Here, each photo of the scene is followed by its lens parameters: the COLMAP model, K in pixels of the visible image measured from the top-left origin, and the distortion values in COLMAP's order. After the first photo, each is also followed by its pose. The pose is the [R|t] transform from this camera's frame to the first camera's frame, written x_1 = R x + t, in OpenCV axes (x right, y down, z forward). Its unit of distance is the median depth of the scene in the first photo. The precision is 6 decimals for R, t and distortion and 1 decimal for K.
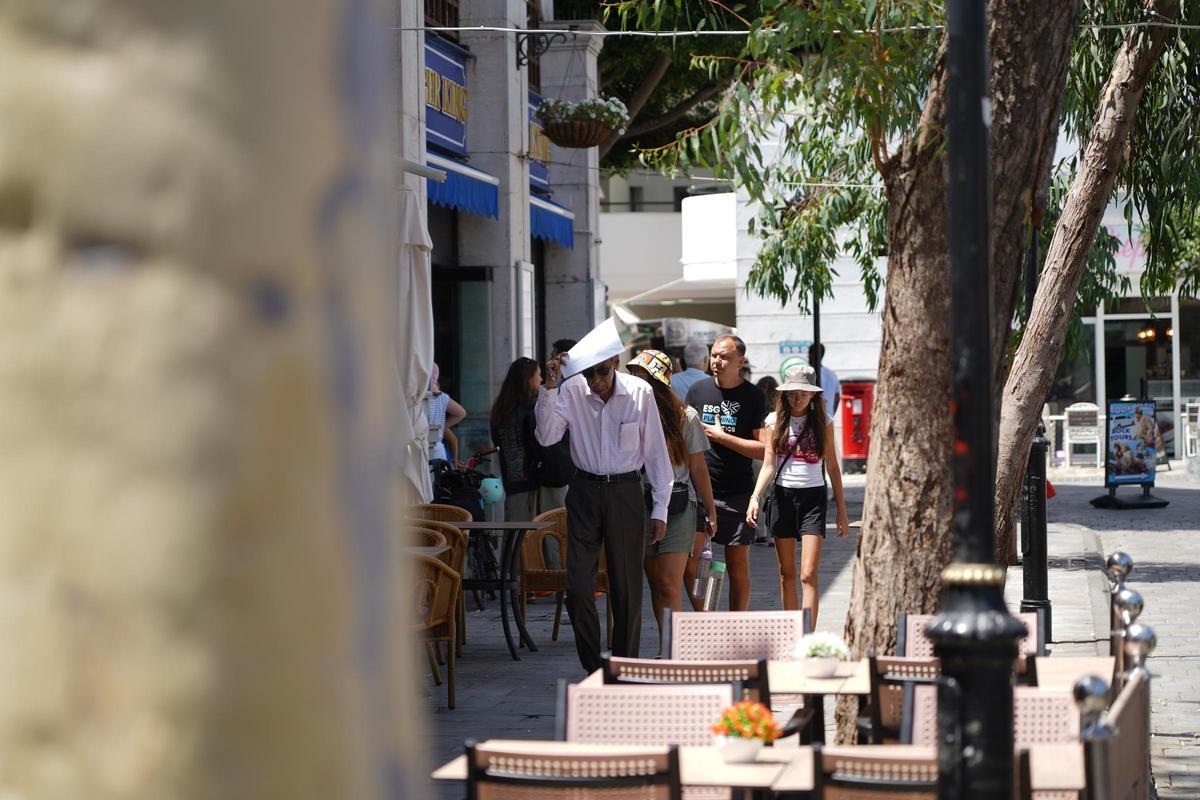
lens RADIAL K [[2328.2, 0, 599.9], [0, 2328.2, 416.7], [0, 0, 1]] dist [-0.015969, -0.008468]
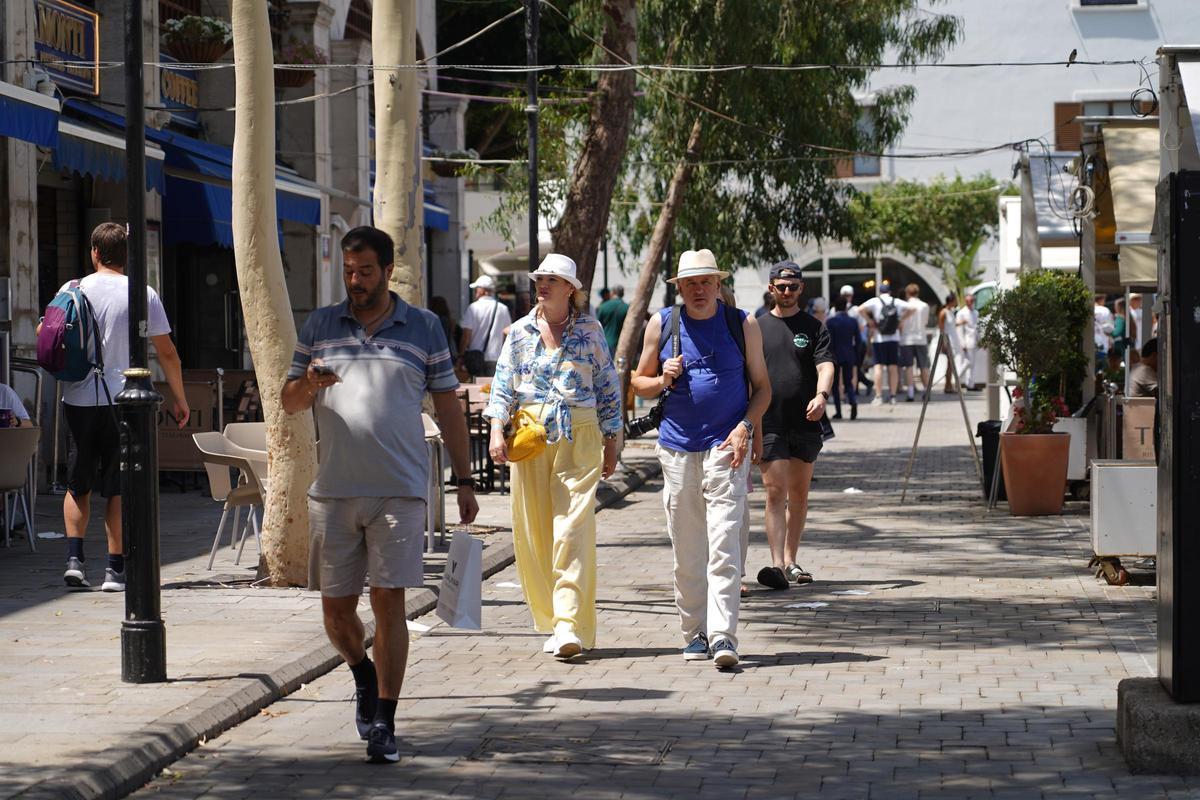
lens RADIAL K [[2328.2, 0, 599.9], [0, 2328.2, 416.7], [0, 0, 1]] dist [-0.015969, -0.008468]
pose [[0.998720, 0.001966, 0.050537, 0.011859], [-0.003149, 0.999723, 0.023336, 0.019292], [-0.050477, -0.023465, 0.998450, -0.630735]]
